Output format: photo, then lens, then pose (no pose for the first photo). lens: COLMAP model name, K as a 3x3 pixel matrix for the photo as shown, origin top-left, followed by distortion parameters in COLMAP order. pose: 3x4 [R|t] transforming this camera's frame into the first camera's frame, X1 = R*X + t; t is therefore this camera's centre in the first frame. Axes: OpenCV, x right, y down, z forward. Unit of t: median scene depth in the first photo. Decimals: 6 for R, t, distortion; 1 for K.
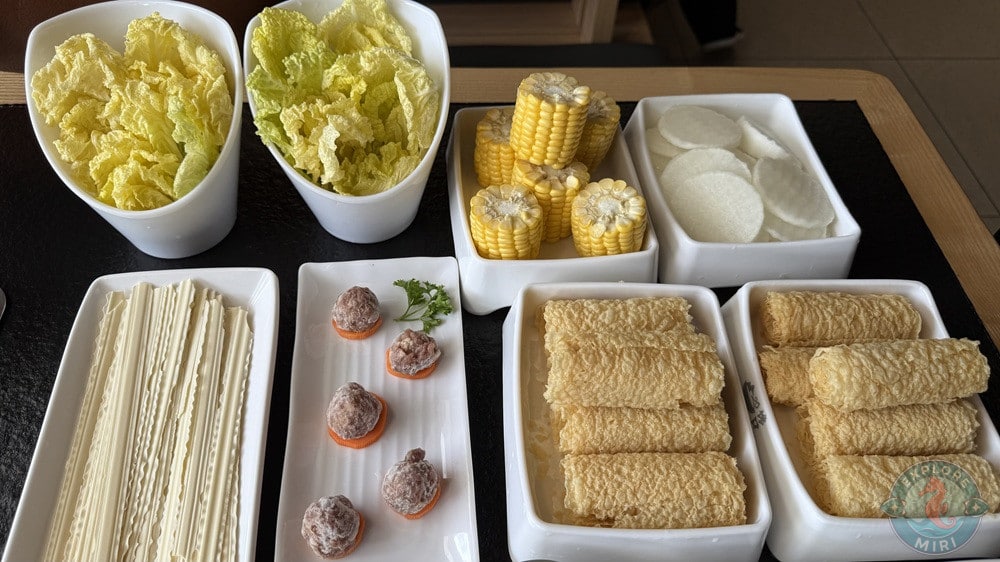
lens RADIAL K [[733.1, 0, 500.0], [0, 733.1, 281.0], [0, 0, 1]] dist [0.000195, 0.002531]
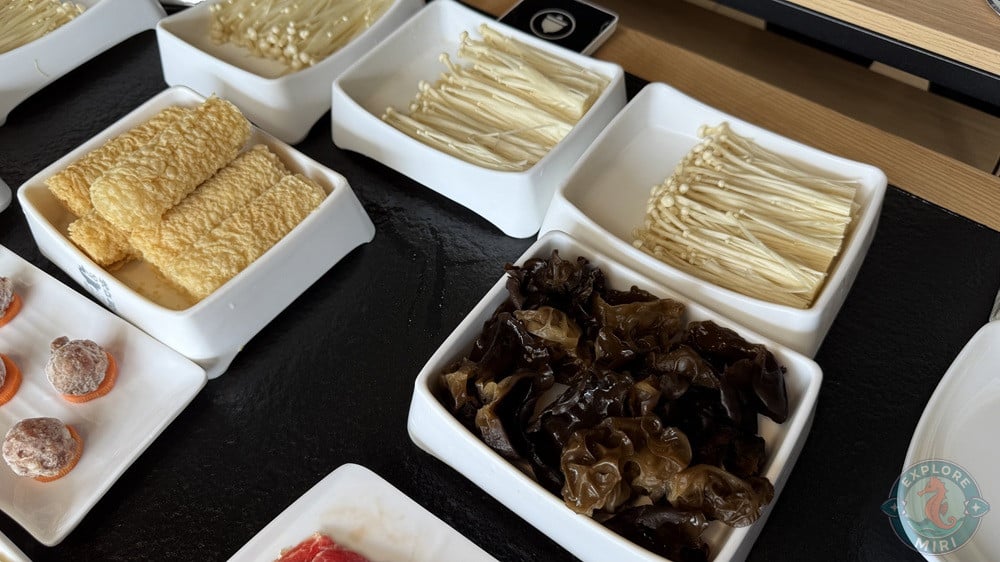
lens RADIAL K [[733.1, 0, 500.0], [0, 733.1, 281.0], [0, 0, 1]] dist [0.000195, 0.002531]
pose [[0.636904, -0.658911, 0.400237, 0.319108], [0.645991, 0.739471, 0.189416, 0.347290], [-0.420772, 0.137909, 0.896623, -0.070109]]
